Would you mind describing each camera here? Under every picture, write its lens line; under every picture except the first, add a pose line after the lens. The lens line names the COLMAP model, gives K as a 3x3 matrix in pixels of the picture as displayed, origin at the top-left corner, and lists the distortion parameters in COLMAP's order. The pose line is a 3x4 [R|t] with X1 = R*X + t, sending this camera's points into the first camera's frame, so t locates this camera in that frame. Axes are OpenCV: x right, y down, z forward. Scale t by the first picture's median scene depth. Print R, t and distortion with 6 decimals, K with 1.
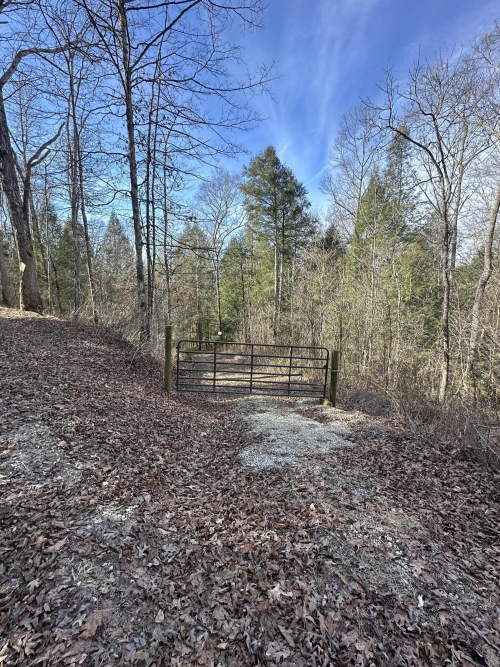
lens RADIAL K [[300.2, 0, 250.0], [0, 300.2, 333.5], [0, 0, 1]] dist [0.001048, 0.000038]
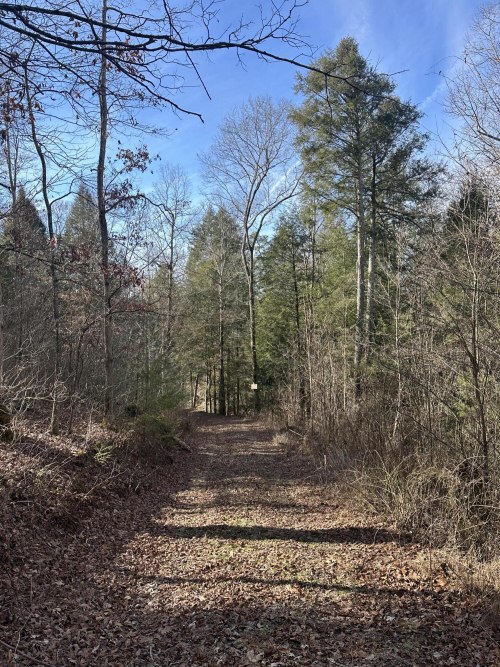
lens RADIAL K [[470.2, 0, 250.0], [0, 470.2, 333.5], [0, 0, 1]] dist [0.095613, -0.119652]
pose [[0.990997, 0.001048, -0.133884, 0.009221], [-0.016421, 0.993371, -0.113770, 0.000251], [0.132877, 0.114945, 0.984445, 0.190461]]
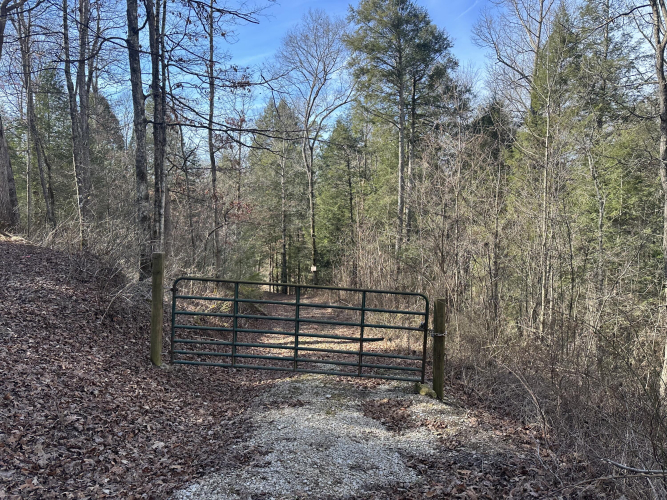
lens RADIAL K [[470.2, 0, 336.2], [0, 470.2, 244.4], [0, 0, 1]] dist [0.095613, -0.119652]
pose [[0.996998, 0.009177, -0.076879, 0.030702], [-0.013363, 0.998445, -0.054117, 0.000797], [0.076263, 0.054982, 0.995571, 0.015398]]
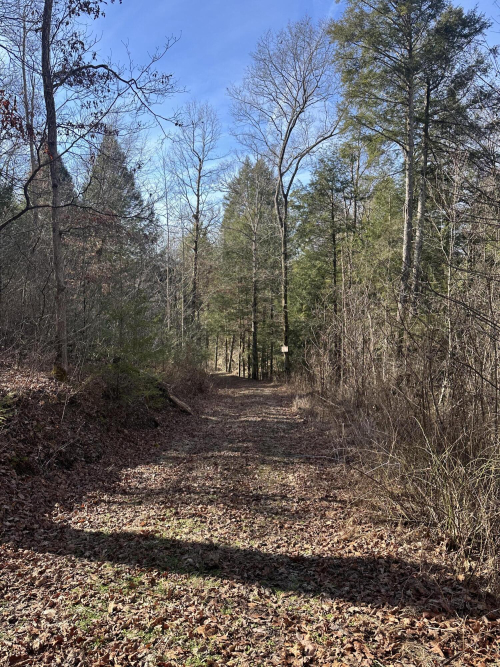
lens RADIAL K [[475.9, 0, 250.0], [0, 475.9, 333.5], [0, 0, 1]] dist [-0.000917, -0.002637]
pose [[0.975267, 0.034452, -0.218330, 0.020860], [-0.044868, 0.998070, -0.042927, 0.012193], [0.216430, 0.051661, 0.974930, 0.283126]]
